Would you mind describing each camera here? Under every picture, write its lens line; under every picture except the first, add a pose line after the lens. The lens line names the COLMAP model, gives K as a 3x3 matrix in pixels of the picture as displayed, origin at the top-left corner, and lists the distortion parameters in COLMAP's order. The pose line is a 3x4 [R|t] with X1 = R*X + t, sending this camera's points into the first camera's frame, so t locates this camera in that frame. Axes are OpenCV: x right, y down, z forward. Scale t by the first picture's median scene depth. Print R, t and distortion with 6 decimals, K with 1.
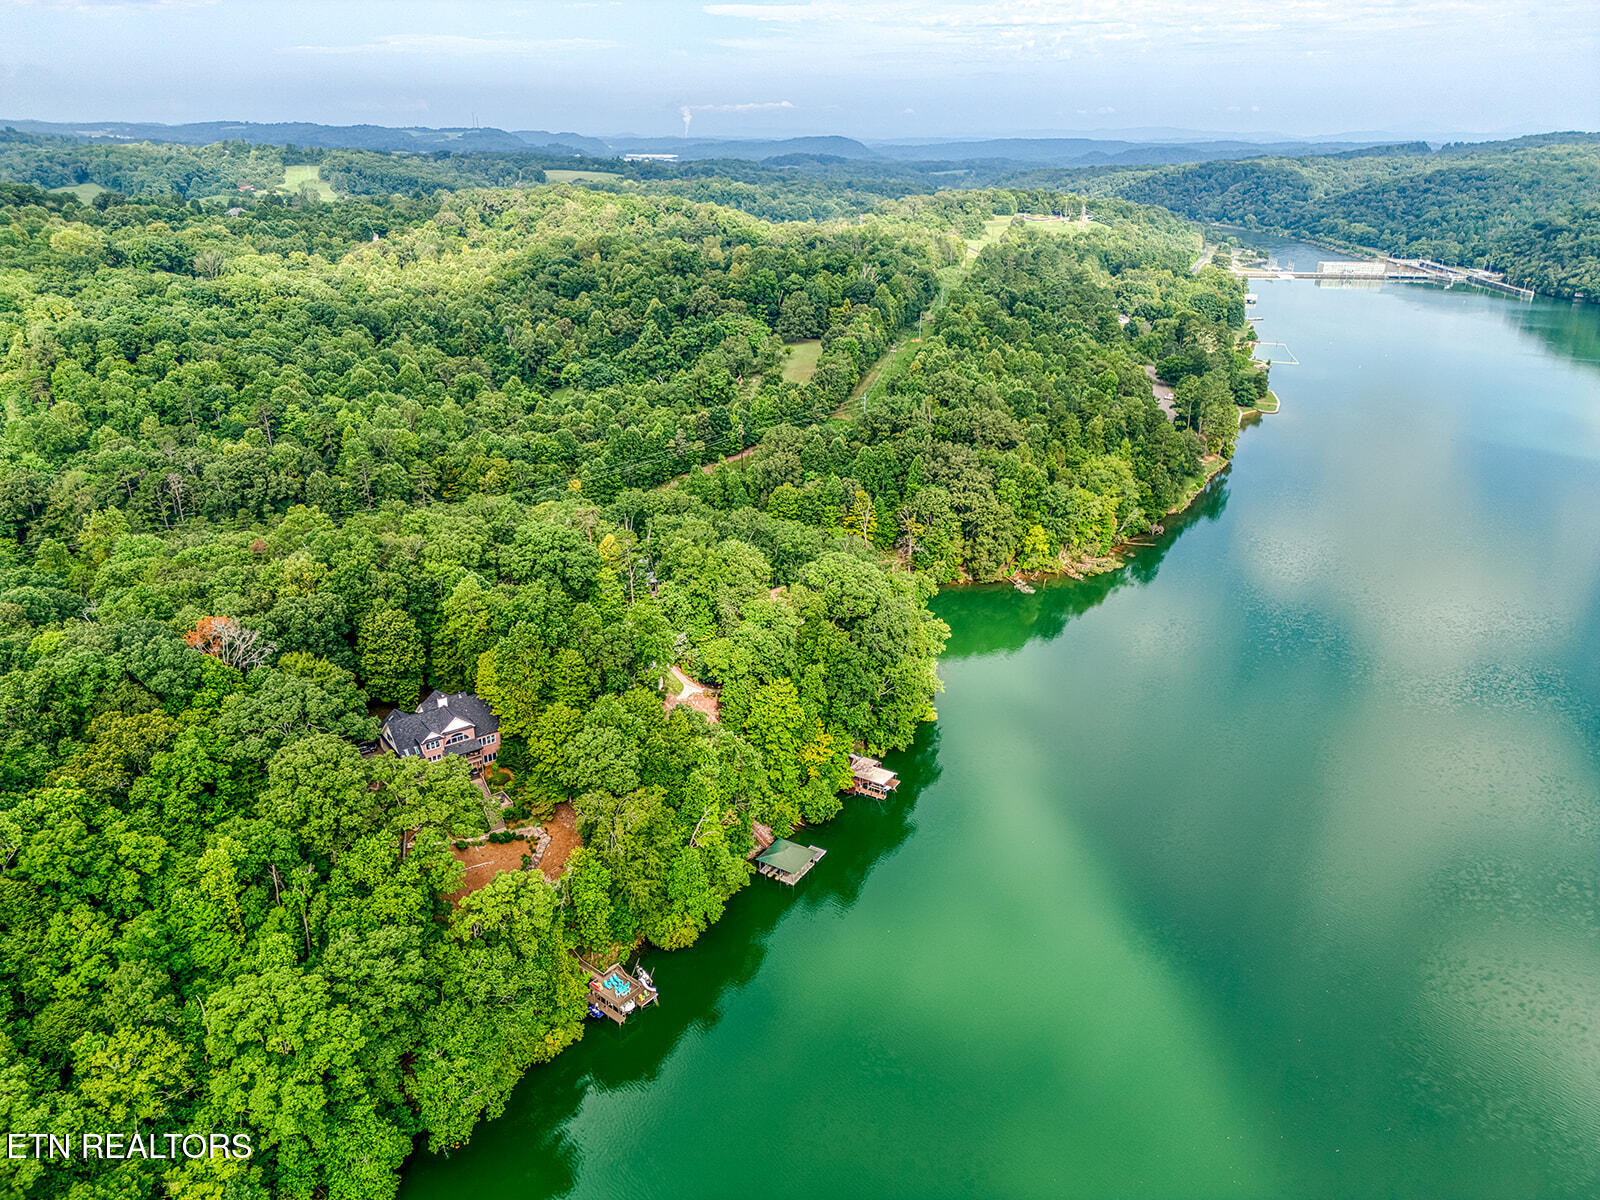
lens RADIAL K [[1126.3, 0, 801.3], [0, 1126.3, 597.6], [0, 0, 1]] dist [0.044846, -0.044711]
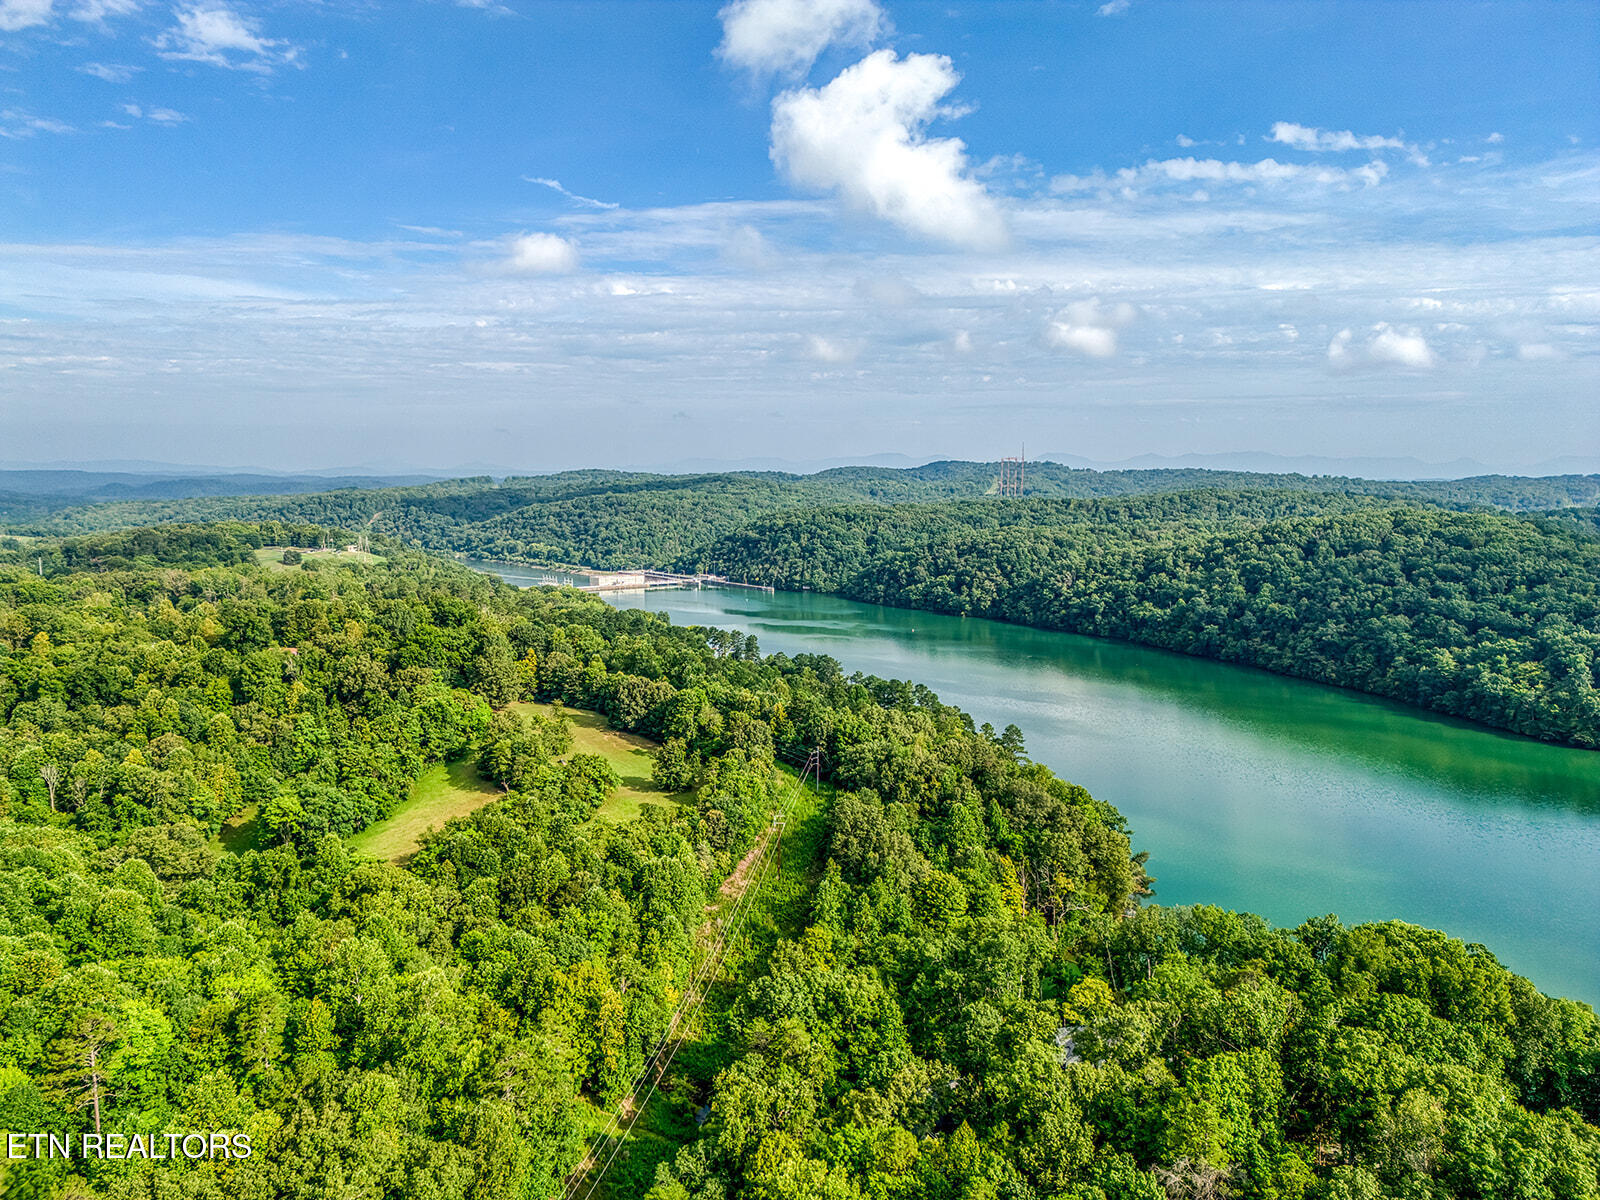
lens RADIAL K [[1126.3, 0, 804.1], [0, 1126.3, 605.0], [0, 0, 1]] dist [0.044846, -0.044711]
pose [[0.677235, -0.081653, 0.731222, -0.166794], [0.272020, 0.951194, -0.145720, -0.041325], [-0.683636, 0.297593, 0.666393, 0.106478]]
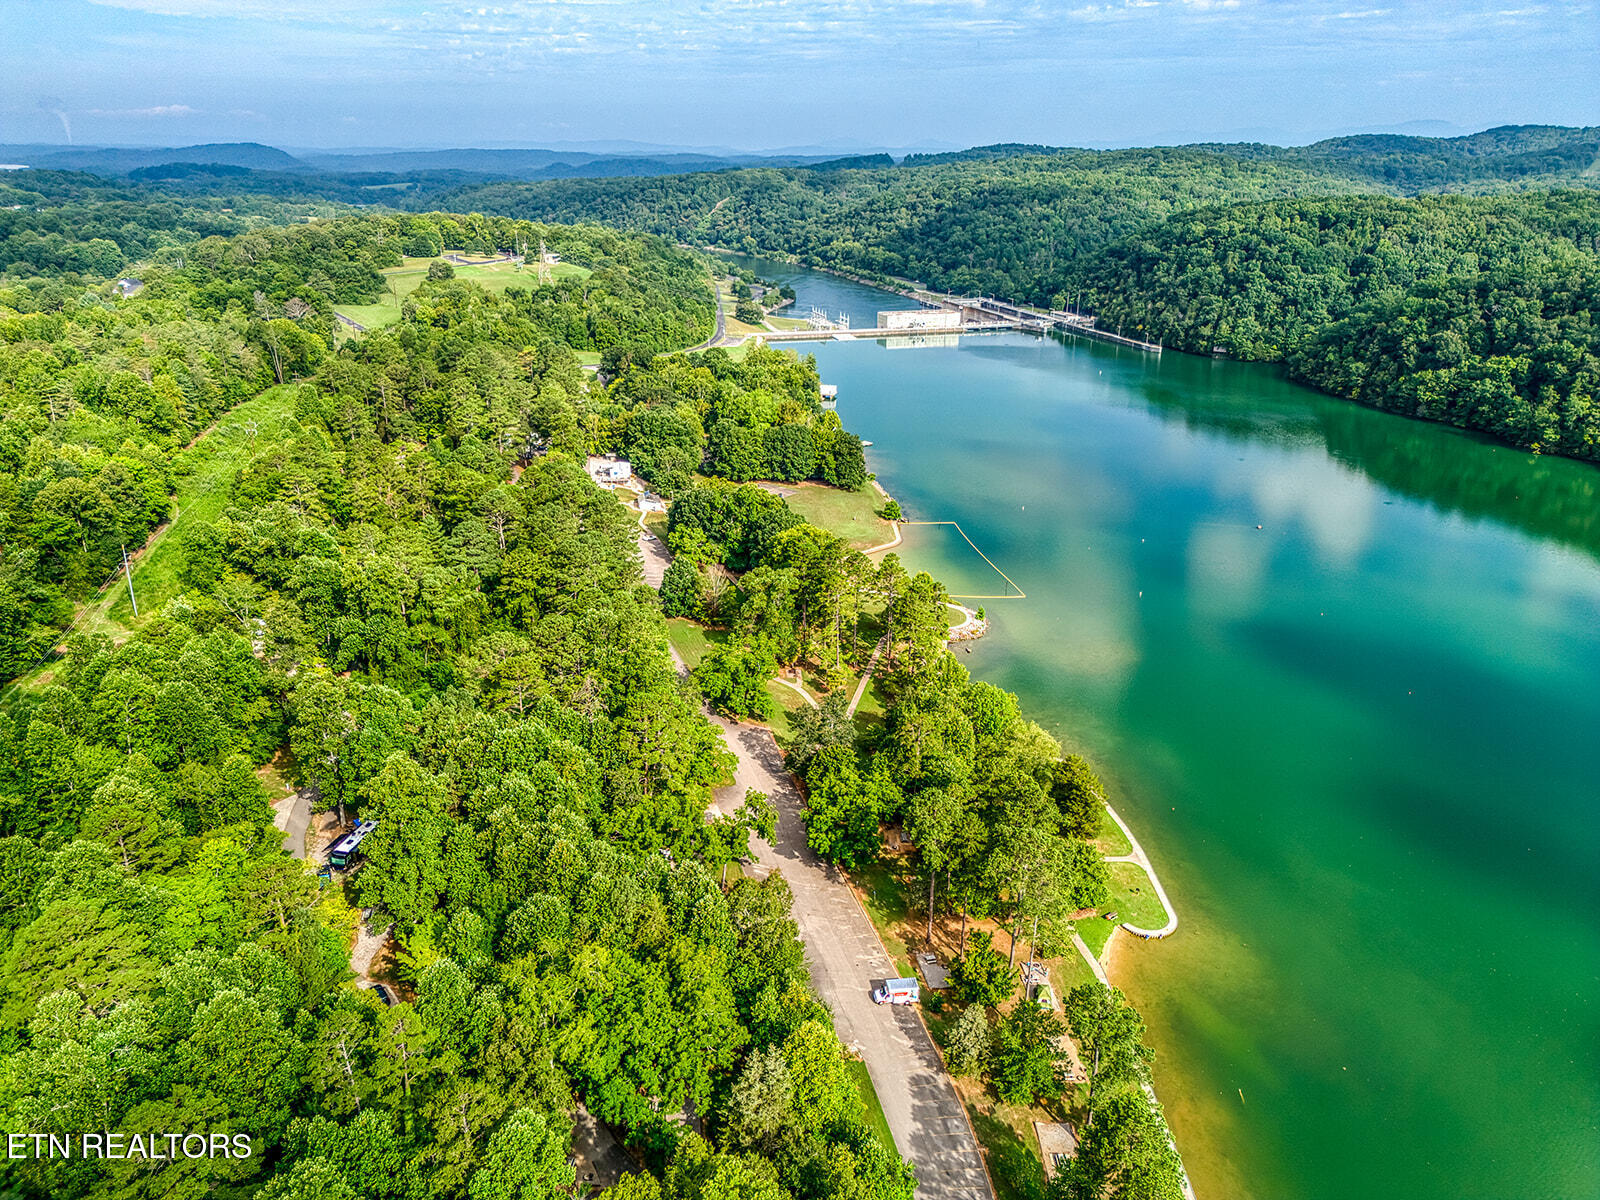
lens RADIAL K [[1126.3, 0, 800.0], [0, 1126.3, 599.3], [0, 0, 1]] dist [0.044846, -0.044711]
pose [[0.908758, -0.151801, 0.388735, 0.080797], [0.155012, 0.987638, 0.023297, -0.109529], [-0.387466, 0.039087, 0.921055, 0.286525]]
